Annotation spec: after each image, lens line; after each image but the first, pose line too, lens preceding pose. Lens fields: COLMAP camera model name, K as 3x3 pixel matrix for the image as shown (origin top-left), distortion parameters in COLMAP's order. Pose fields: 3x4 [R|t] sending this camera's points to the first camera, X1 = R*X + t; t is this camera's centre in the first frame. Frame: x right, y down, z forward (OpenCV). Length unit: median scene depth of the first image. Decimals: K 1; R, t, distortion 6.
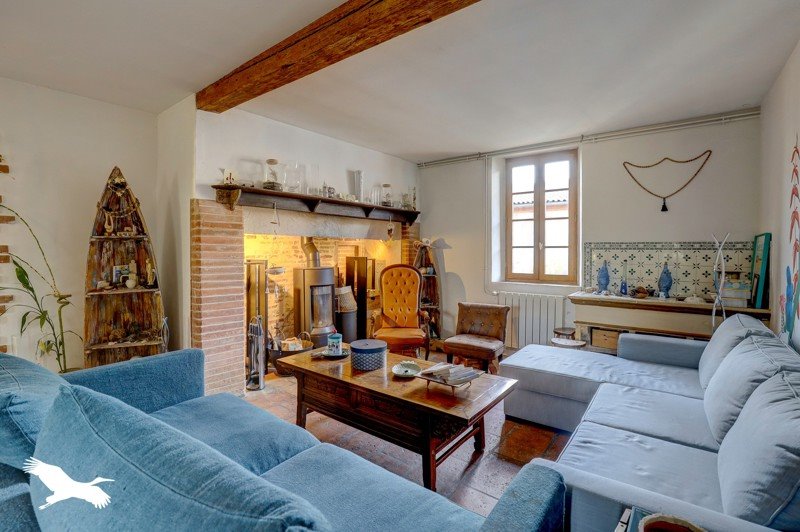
lens RADIAL K [[375.1, 0, 400.0], [0, 375.1, 266.0], [0, 0, 1]] dist [-0.002096, -0.000201]
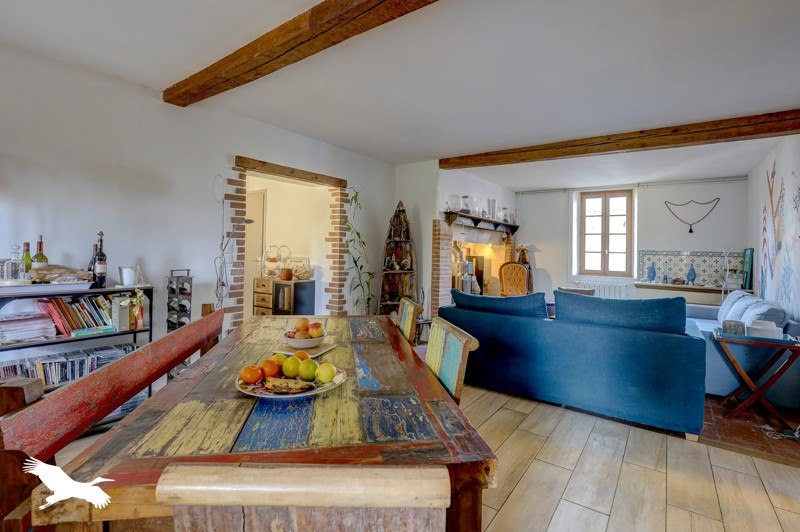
lens RADIAL K [[375.1, 0, 400.0], [0, 375.1, 266.0], [0, 0, 1]] dist [-0.002096, -0.000201]
pose [[0.998848, 0.024720, 0.041133, -0.635122], [-0.024478, 0.999680, -0.006378, 0.041389], [-0.041277, 0.005364, 0.999133, -0.590575]]
